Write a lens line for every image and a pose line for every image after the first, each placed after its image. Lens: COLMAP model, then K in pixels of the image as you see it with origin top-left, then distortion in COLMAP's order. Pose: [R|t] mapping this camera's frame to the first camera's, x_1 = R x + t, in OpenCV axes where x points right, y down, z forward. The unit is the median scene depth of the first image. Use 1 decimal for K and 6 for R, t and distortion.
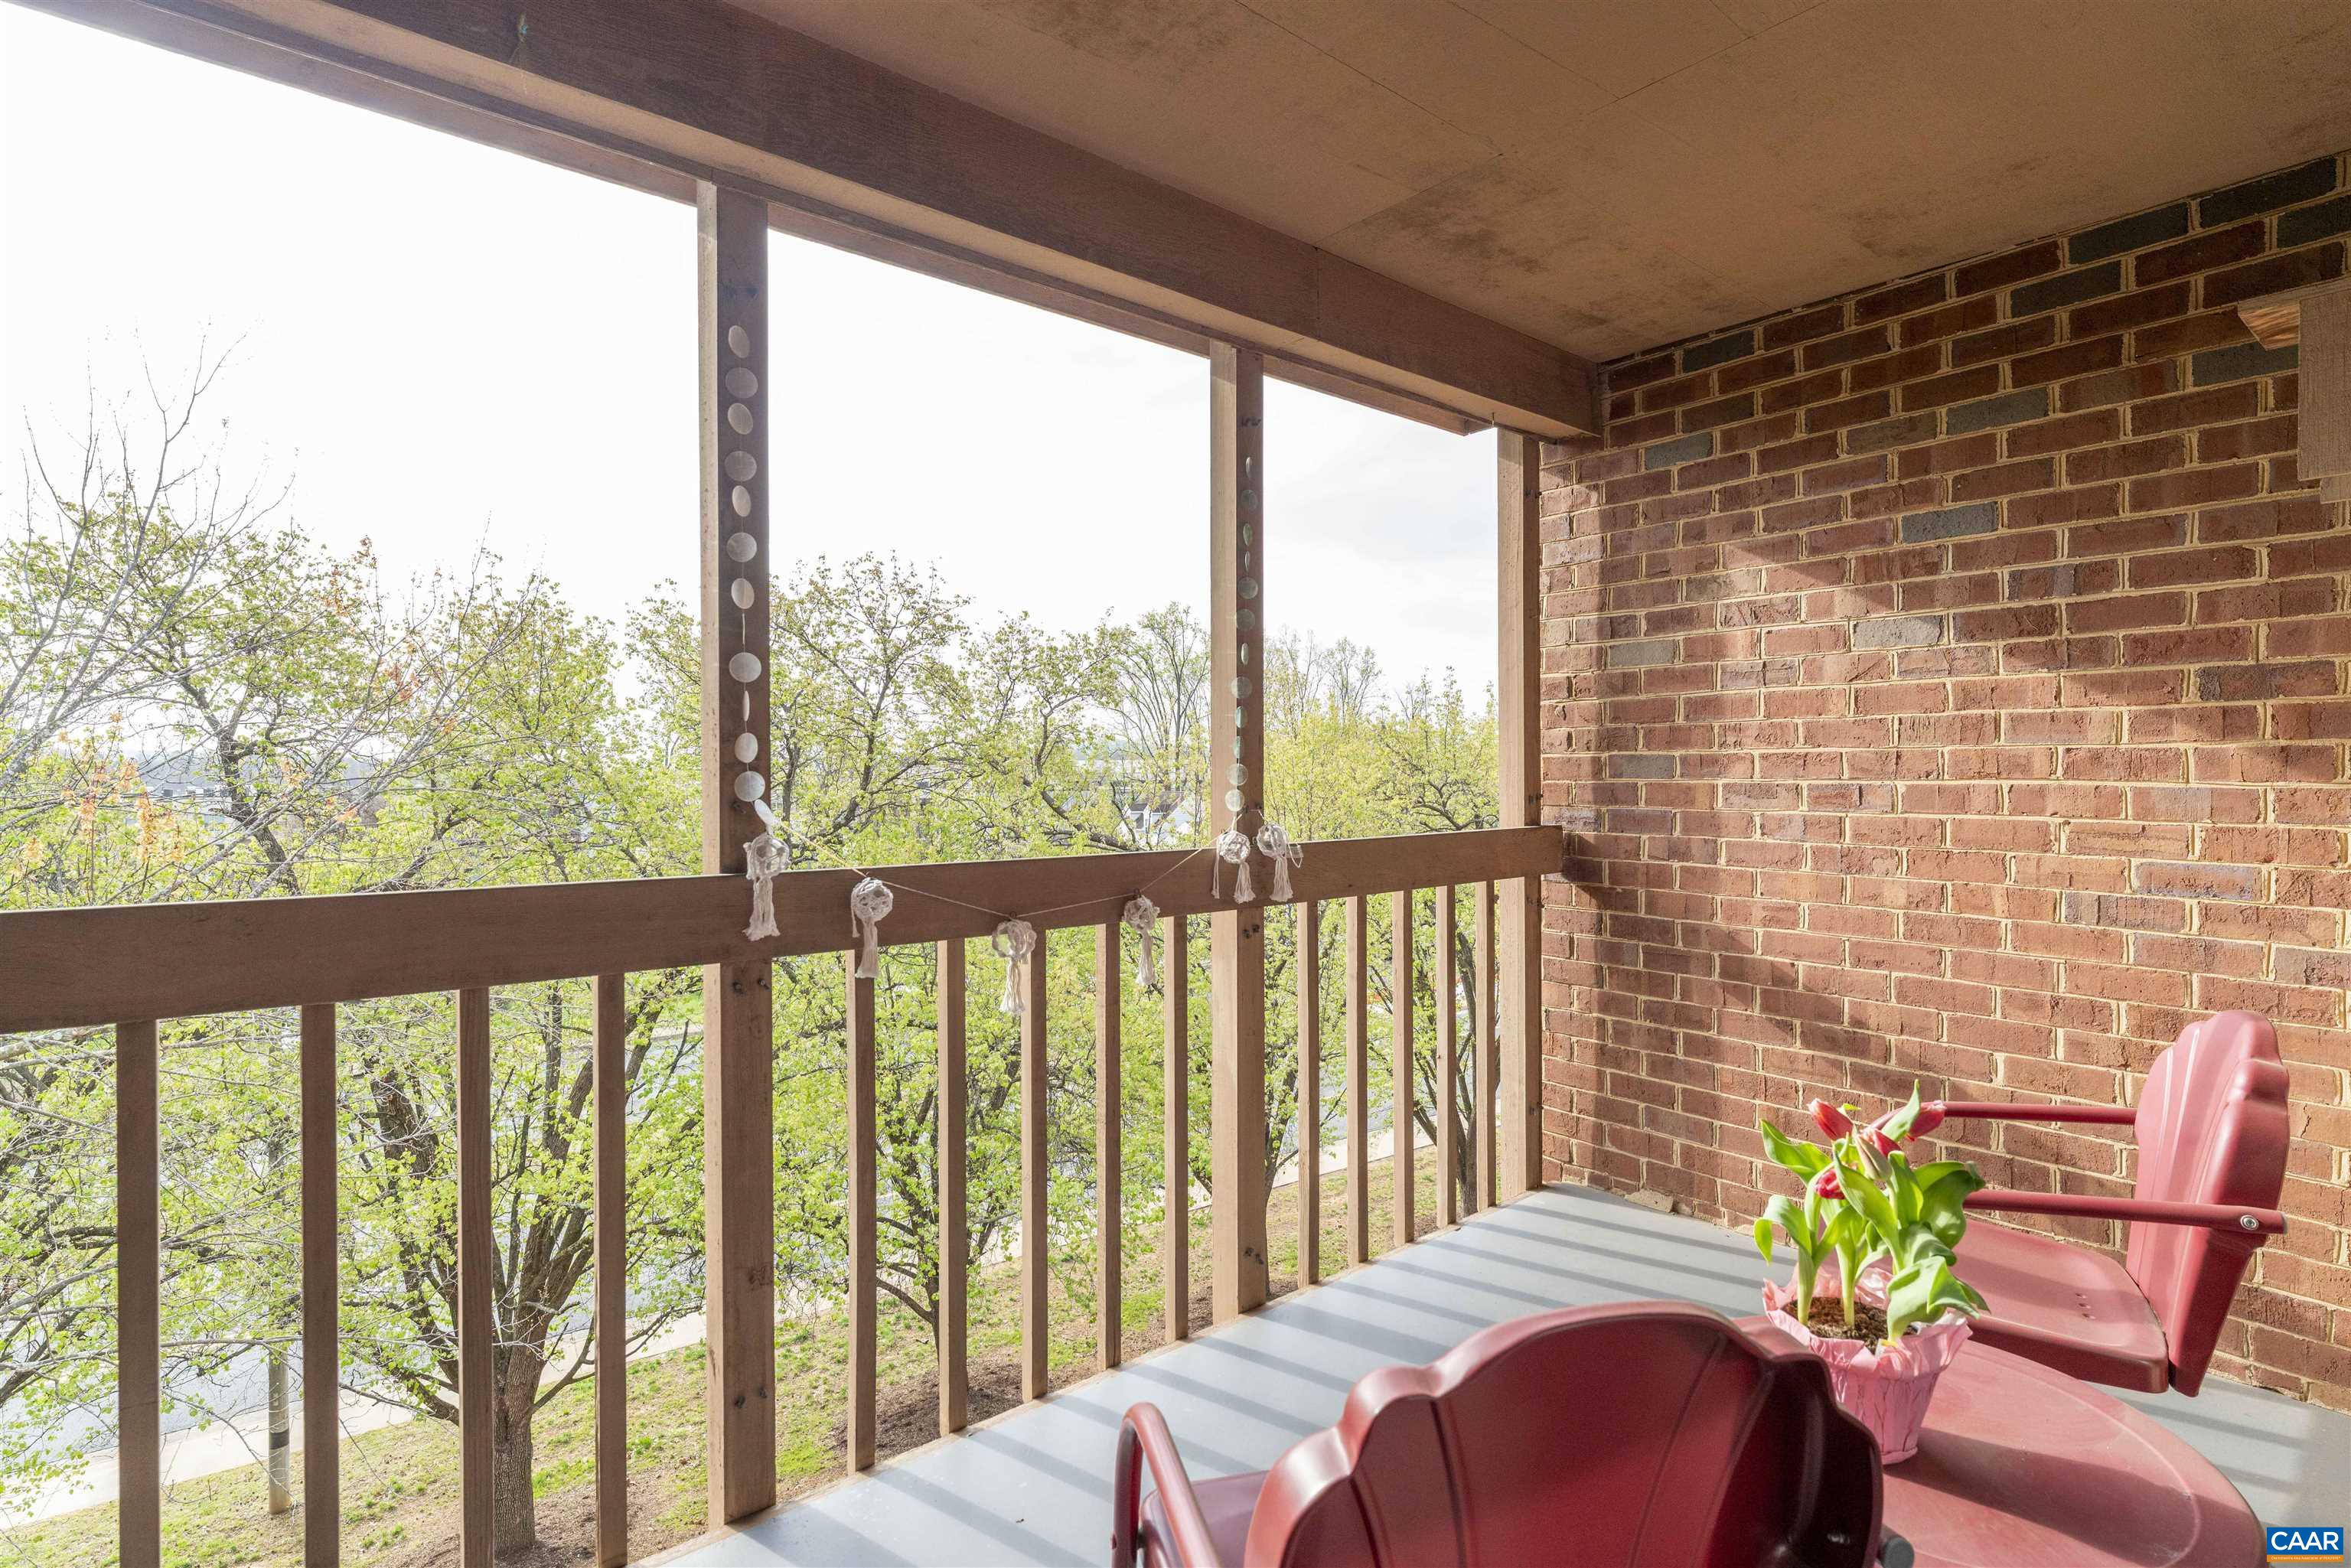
lens RADIAL K [[1157.6, 0, 1179.9], [0, 1157.6, 771.6], [0, 0, 1]] dist [-0.000544, -0.000576]
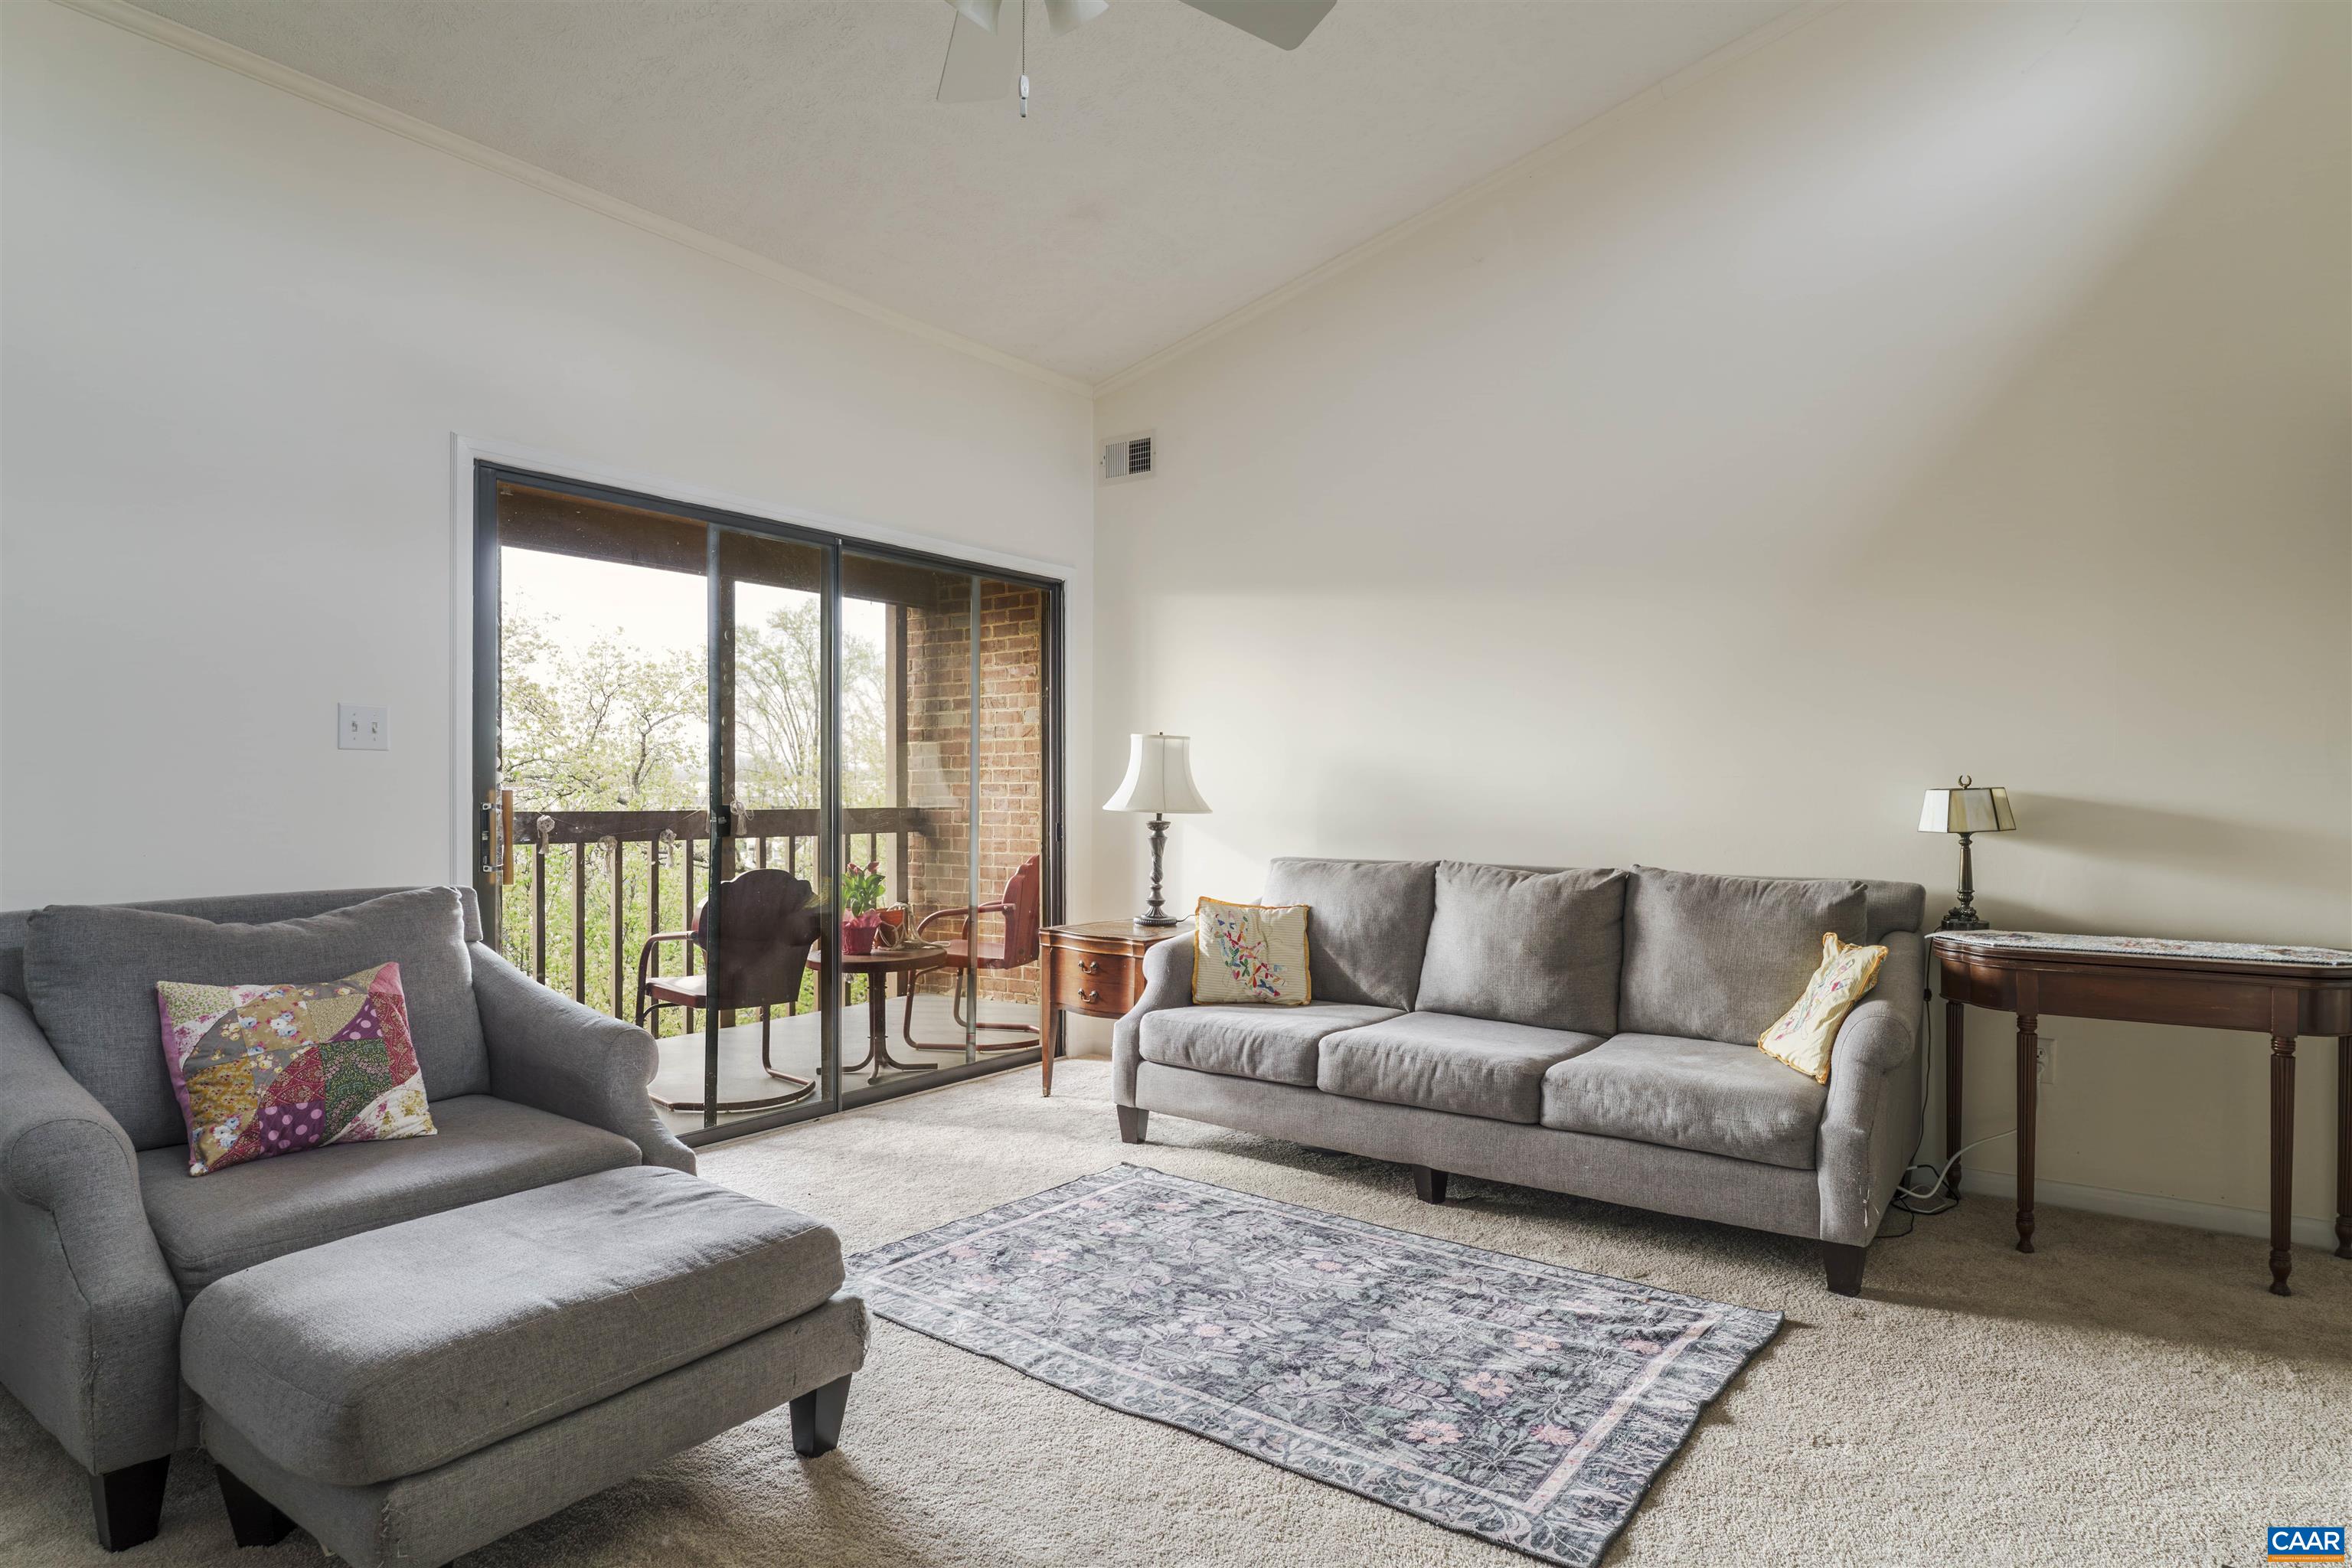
lens RADIAL K [[1270.4, 0, 1171.0], [0, 1270.4, 804.0], [0, 0, 1]] dist [0.005573, -0.001439]
pose [[0.962650, 0.001803, 0.270742, 0.032920], [-0.003508, 0.999977, 0.005817, 0.005510], [-0.270725, -0.006549, 0.962634, -0.227714]]
